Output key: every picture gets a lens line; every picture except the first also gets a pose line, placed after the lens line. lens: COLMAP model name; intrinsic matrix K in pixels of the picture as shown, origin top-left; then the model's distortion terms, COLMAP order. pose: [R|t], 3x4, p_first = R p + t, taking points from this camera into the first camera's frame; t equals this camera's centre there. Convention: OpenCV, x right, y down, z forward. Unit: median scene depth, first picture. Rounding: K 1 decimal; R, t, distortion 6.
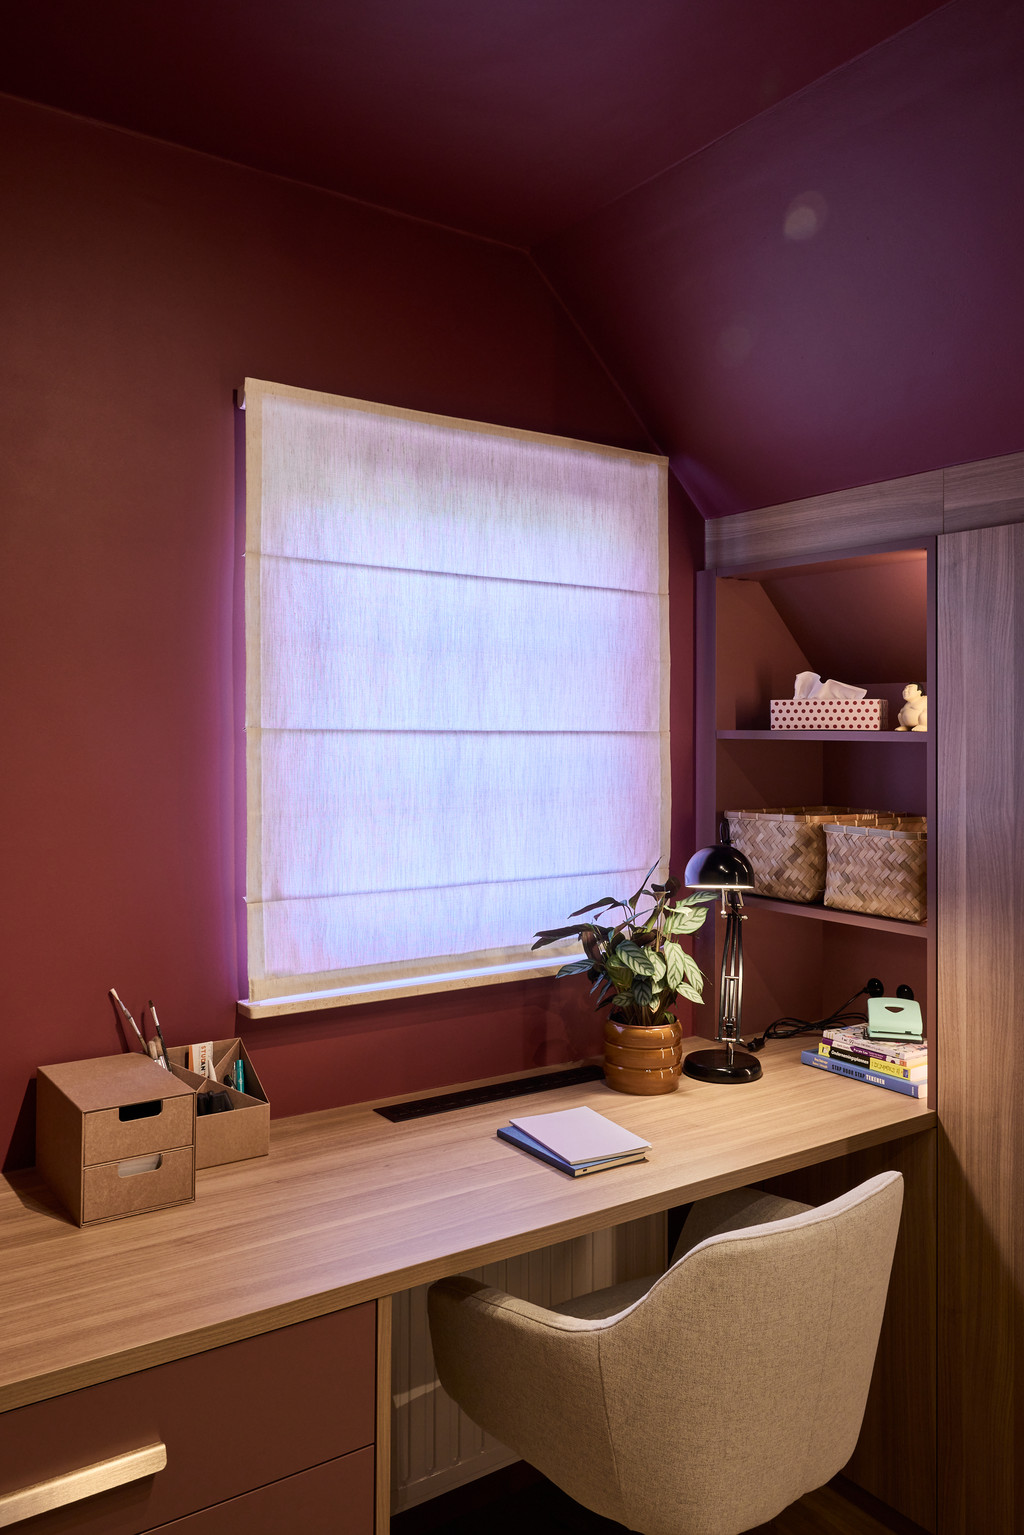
lens RADIAL K [[1163.4, 0, 512.1], [0, 1163.4, 713.1], [0, 0, 1]] dist [-0.003768, -0.003257]
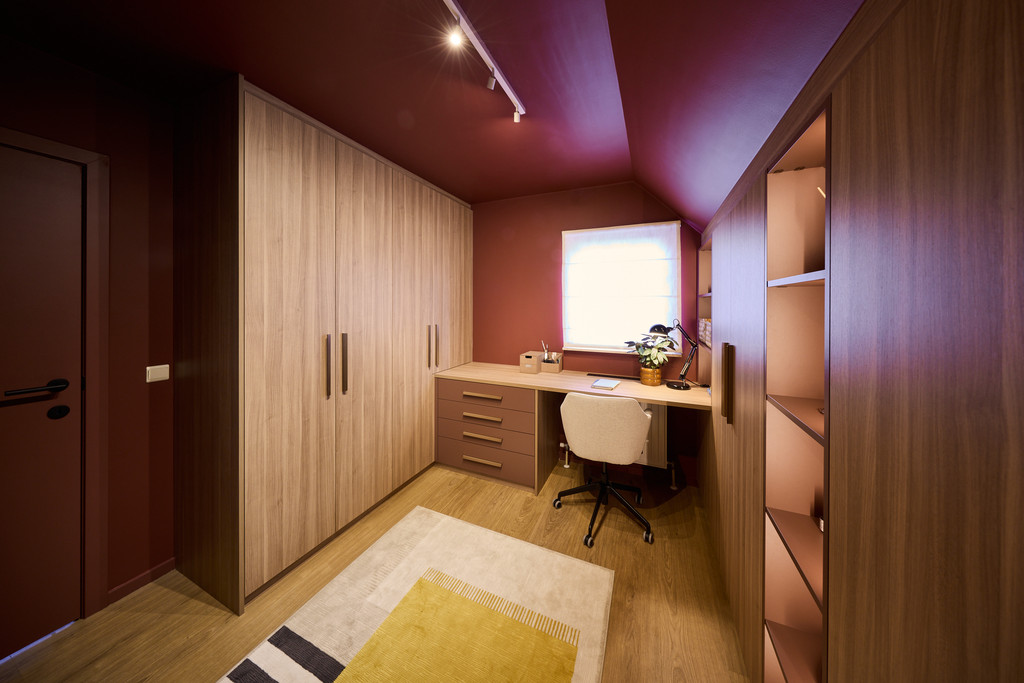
lens RADIAL K [[308.8, 0, 514.0], [0, 308.8, 304.7], [0, 0, 1]] dist [-0.000461, -0.000059]
pose [[0.518576, -0.002703, -0.855027, 0.768468], [0.010894, 0.999935, 0.003447, 0.039361], [0.854962, -0.011102, 0.518572, 0.055482]]
